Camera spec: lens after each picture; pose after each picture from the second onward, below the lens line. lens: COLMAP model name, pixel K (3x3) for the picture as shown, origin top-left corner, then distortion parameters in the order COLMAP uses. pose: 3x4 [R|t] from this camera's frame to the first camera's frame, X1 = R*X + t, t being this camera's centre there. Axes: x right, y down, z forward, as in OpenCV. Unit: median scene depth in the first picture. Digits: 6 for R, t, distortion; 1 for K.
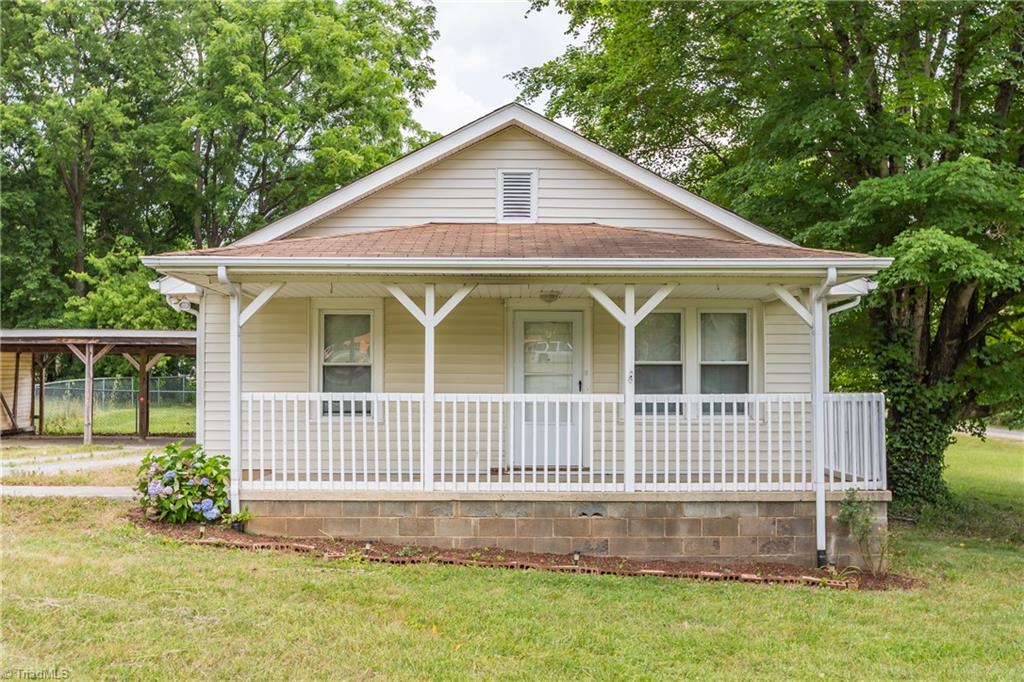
lens RADIAL K [[1014.8, 0, 510.5], [0, 1014.8, 373.7], [0, 0, 1]] dist [-0.013268, -0.003331]
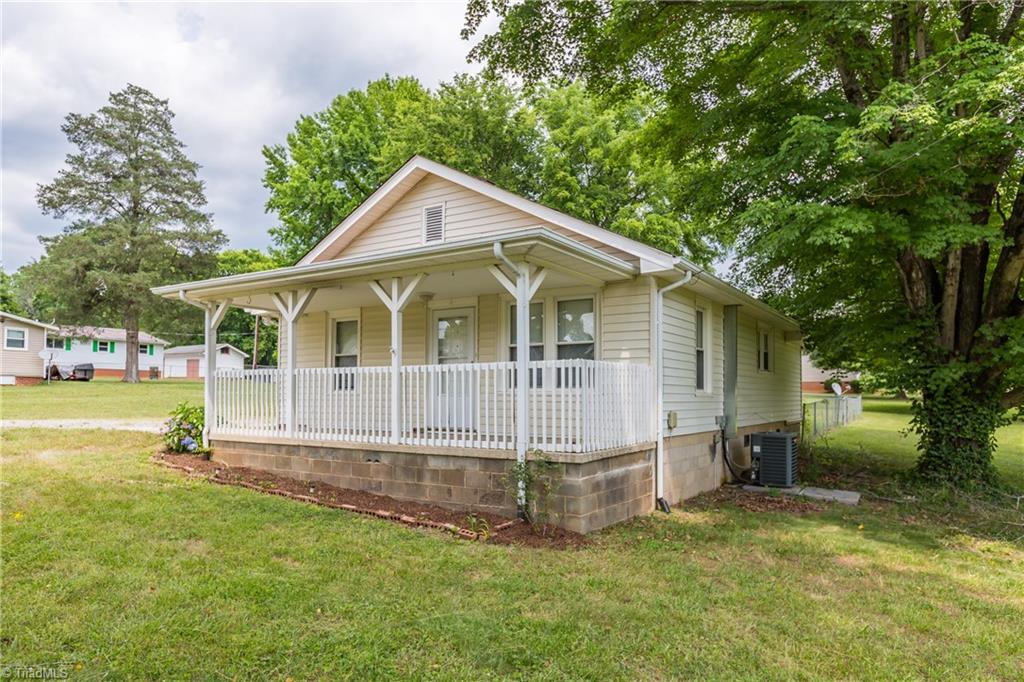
lens RADIAL K [[670.7, 0, 513.2], [0, 670.7, 366.3], [0, 0, 1]] dist [0.000777, 0.000161]
pose [[0.832704, -0.023364, -0.553225, 0.692515], [0.008120, 0.999517, -0.029990, 0.046635], [0.553659, 0.020481, 0.832492, 0.391225]]
